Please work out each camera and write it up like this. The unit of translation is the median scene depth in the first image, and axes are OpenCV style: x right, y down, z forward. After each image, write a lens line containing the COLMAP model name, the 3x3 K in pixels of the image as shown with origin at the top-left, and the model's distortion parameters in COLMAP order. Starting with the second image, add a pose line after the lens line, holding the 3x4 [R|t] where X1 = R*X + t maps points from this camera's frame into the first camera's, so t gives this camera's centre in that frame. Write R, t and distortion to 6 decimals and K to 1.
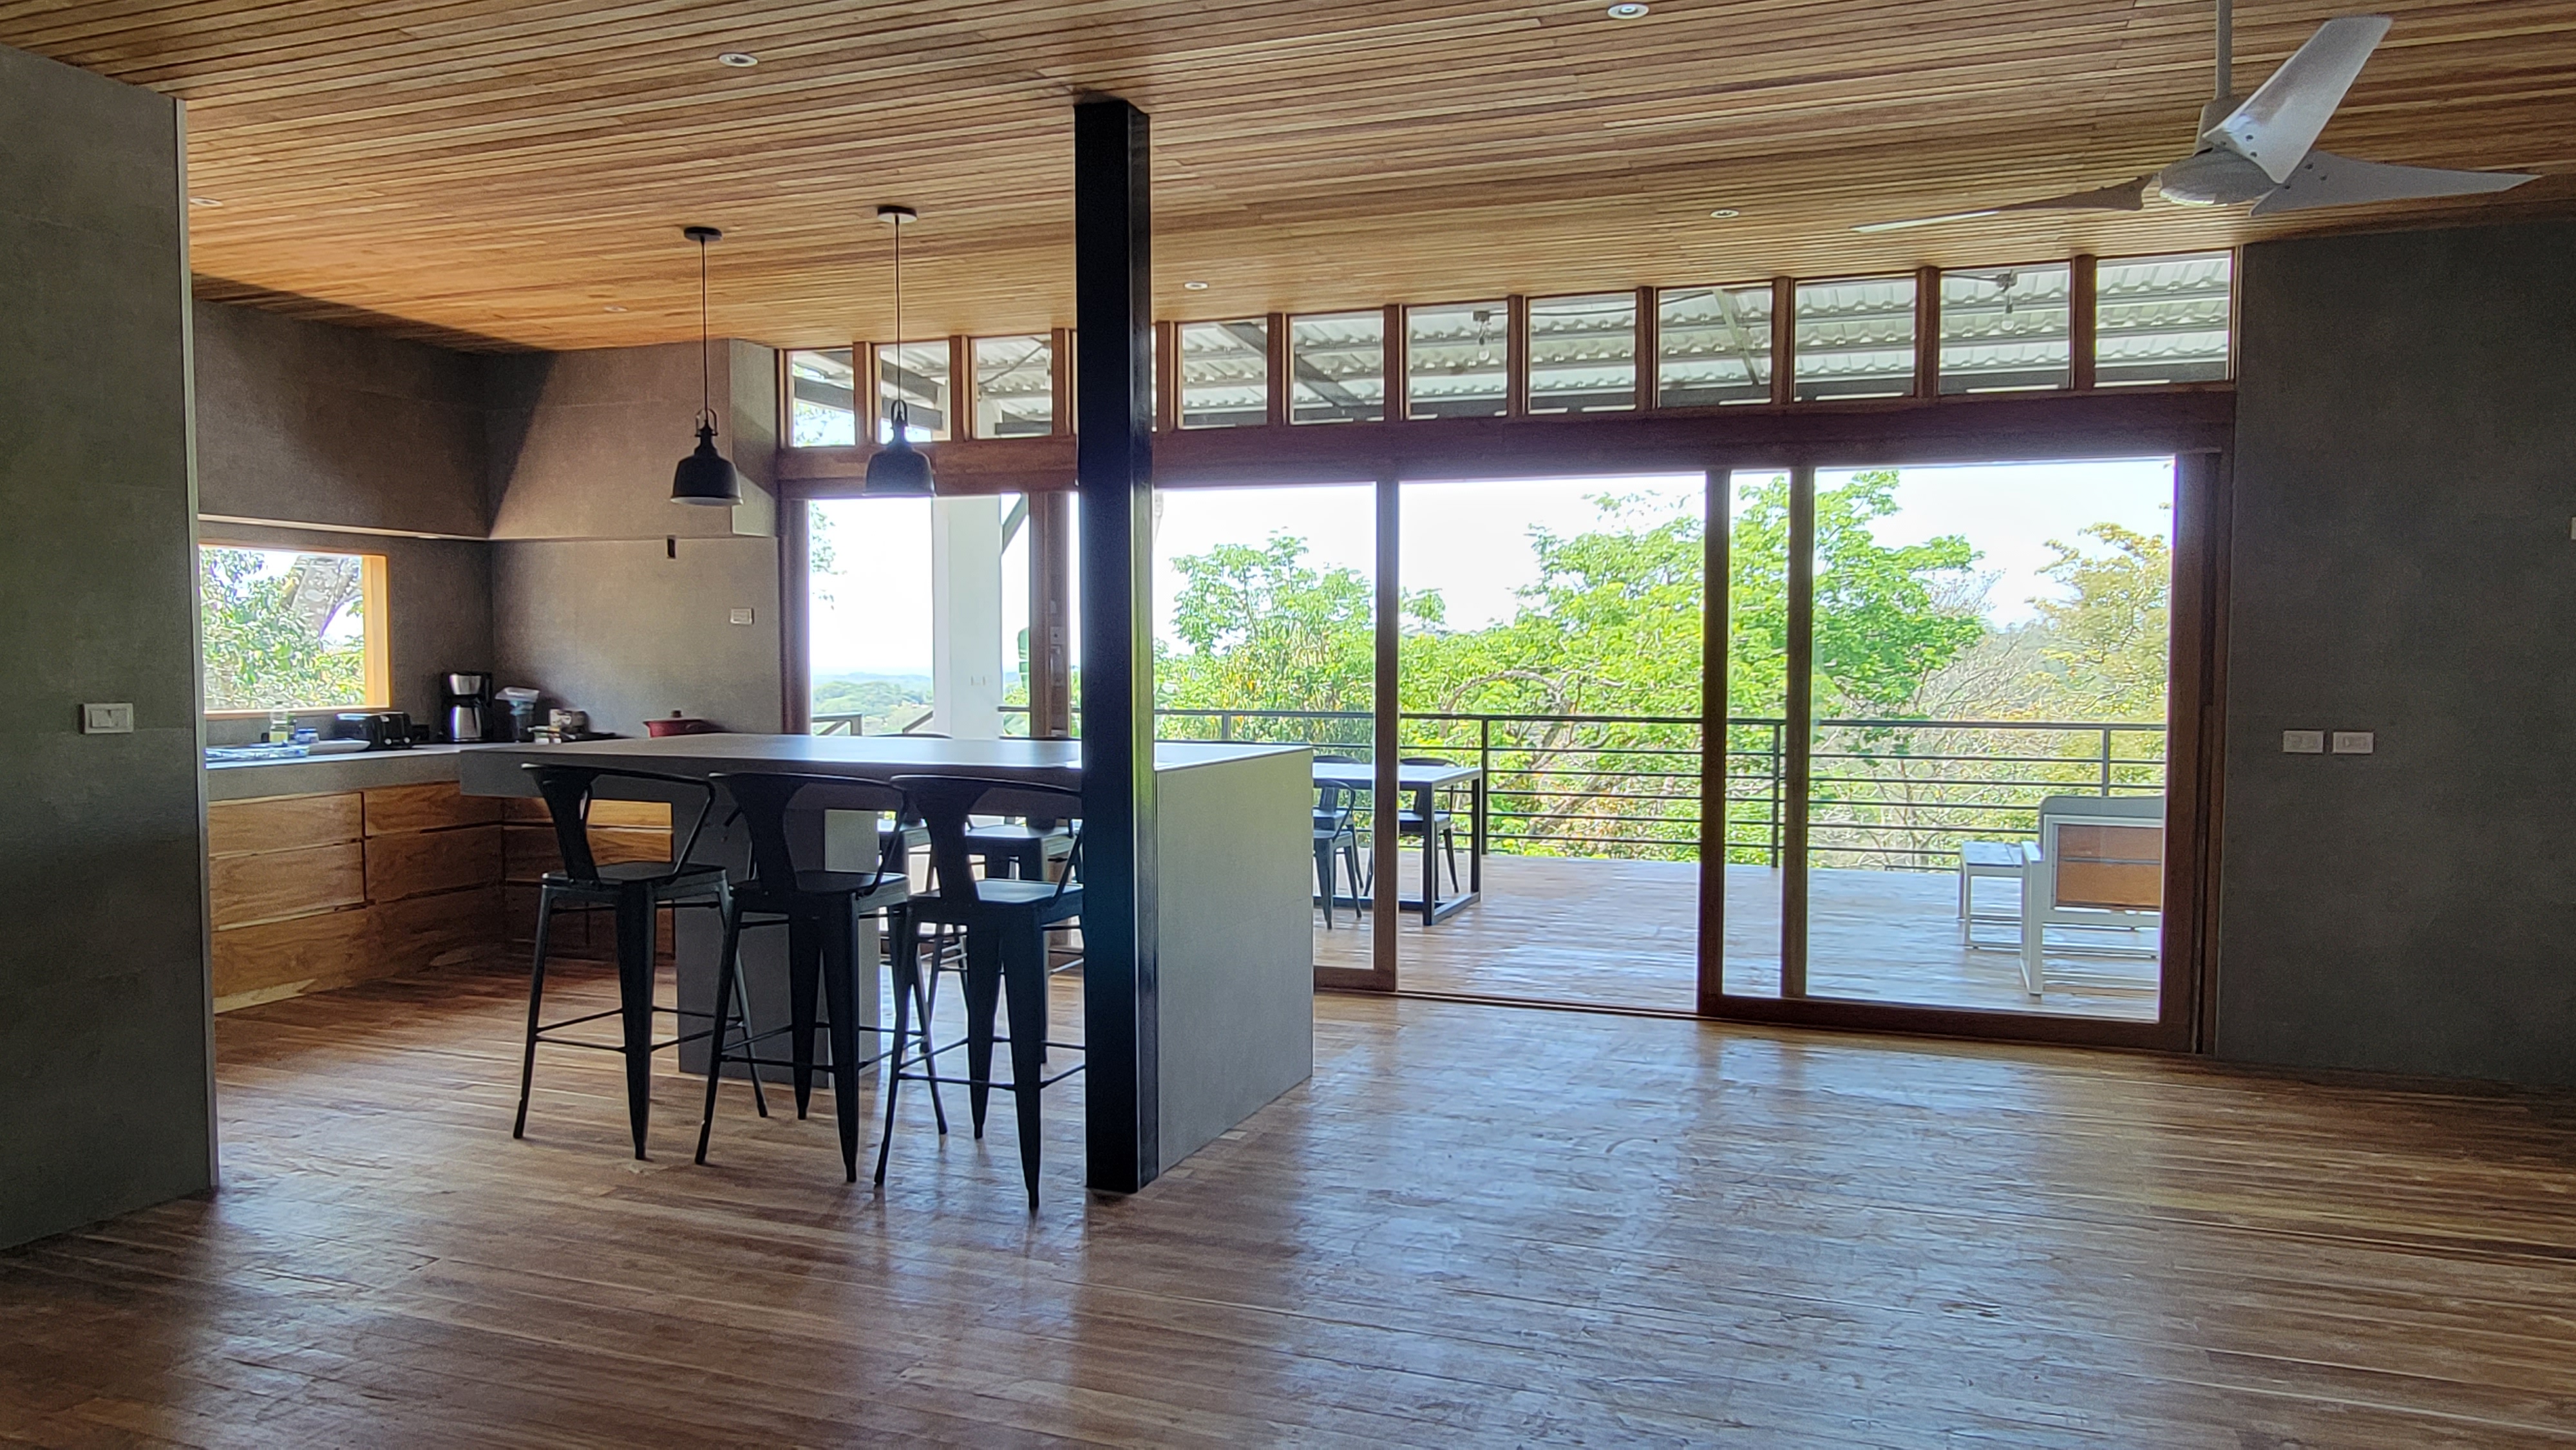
lens RADIAL K [[1720.1, 0, 1292.9], [0, 1720.1, 745.6], [0, 0, 1]] dist [-0.008424, 0.003738]
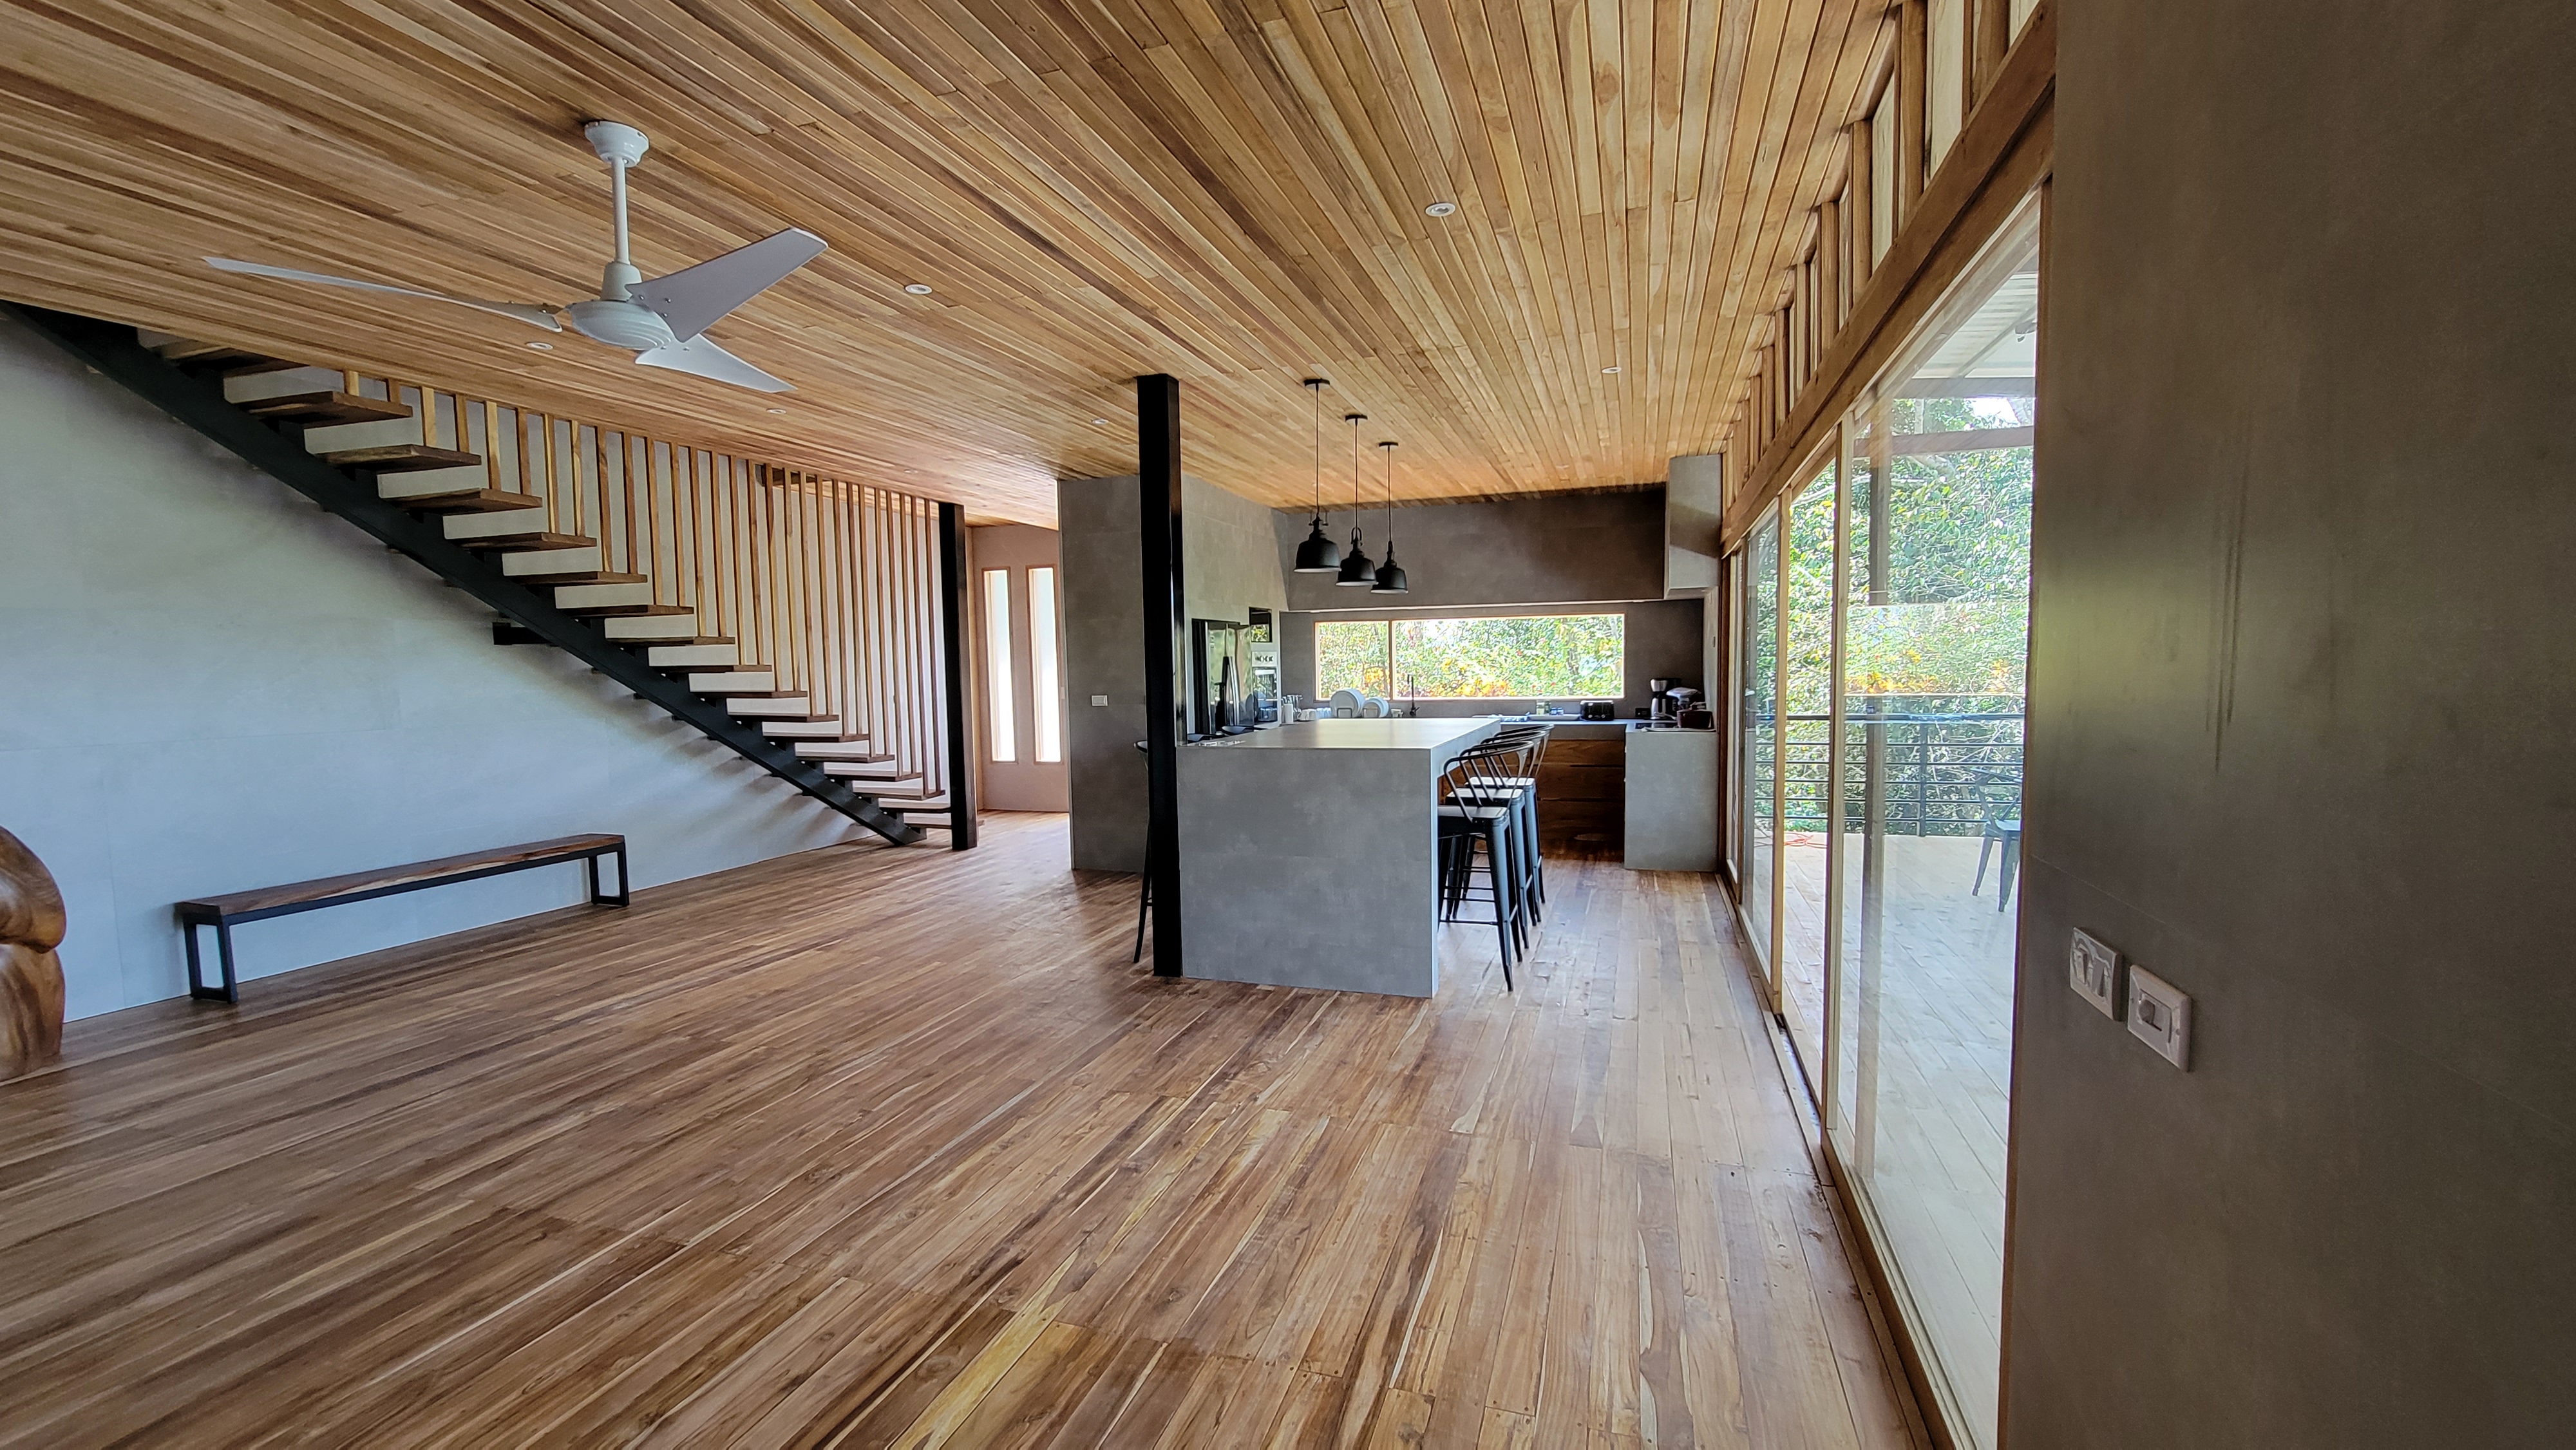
lens RADIAL K [[1053.5, 0, 1289.5], [0, 1053.5, 751.0], [0, 0, 1]] dist [-0.003450, -0.002930]
pose [[0.046896, 0.078950, -0.995775, 0.671069], [-0.035717, 0.996367, 0.077314, -0.047568], [0.998261, 0.031940, 0.049545, 0.719958]]
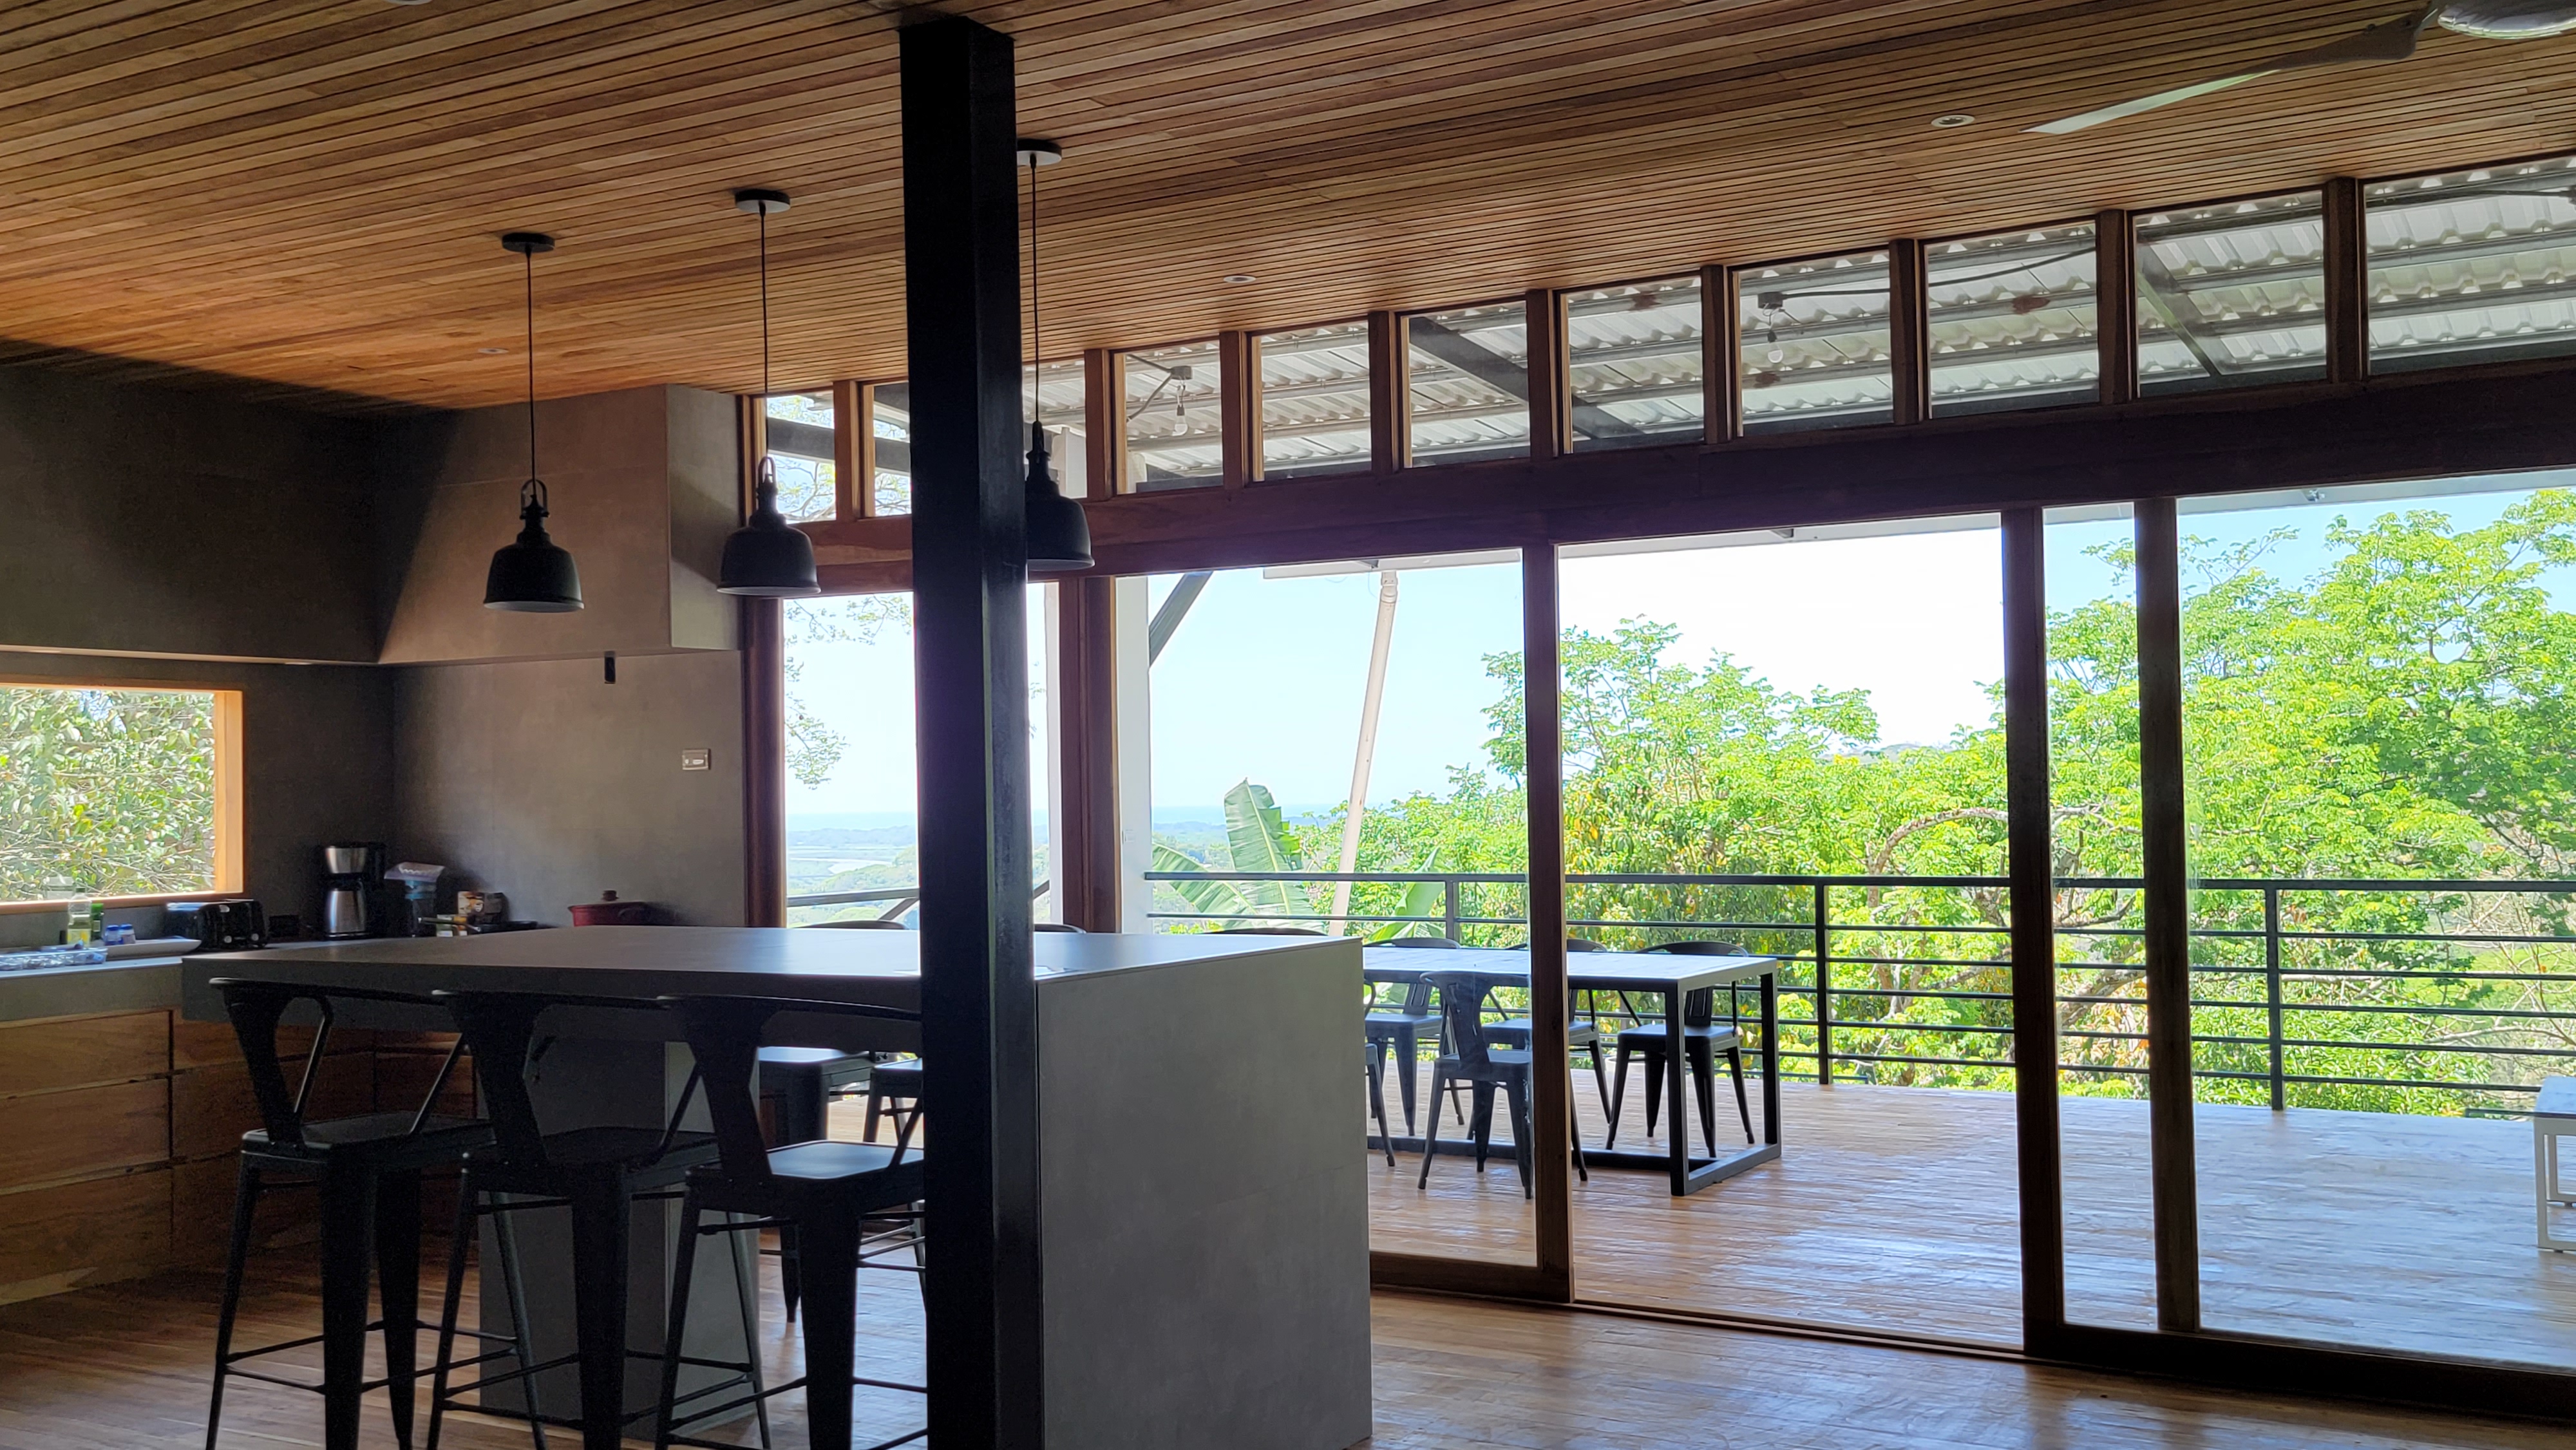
lens RADIAL K [[2375.1, 0, 1298.7], [0, 2375.1, 731.9], [0, 0, 1]] dist [0.054466, 0.000000]
pose [[0.985190, -0.023296, -0.169874, 0.123526], [0.010067, 0.996877, -0.078323, -0.006550], [0.171168, 0.075453, 0.982348, 0.060915]]
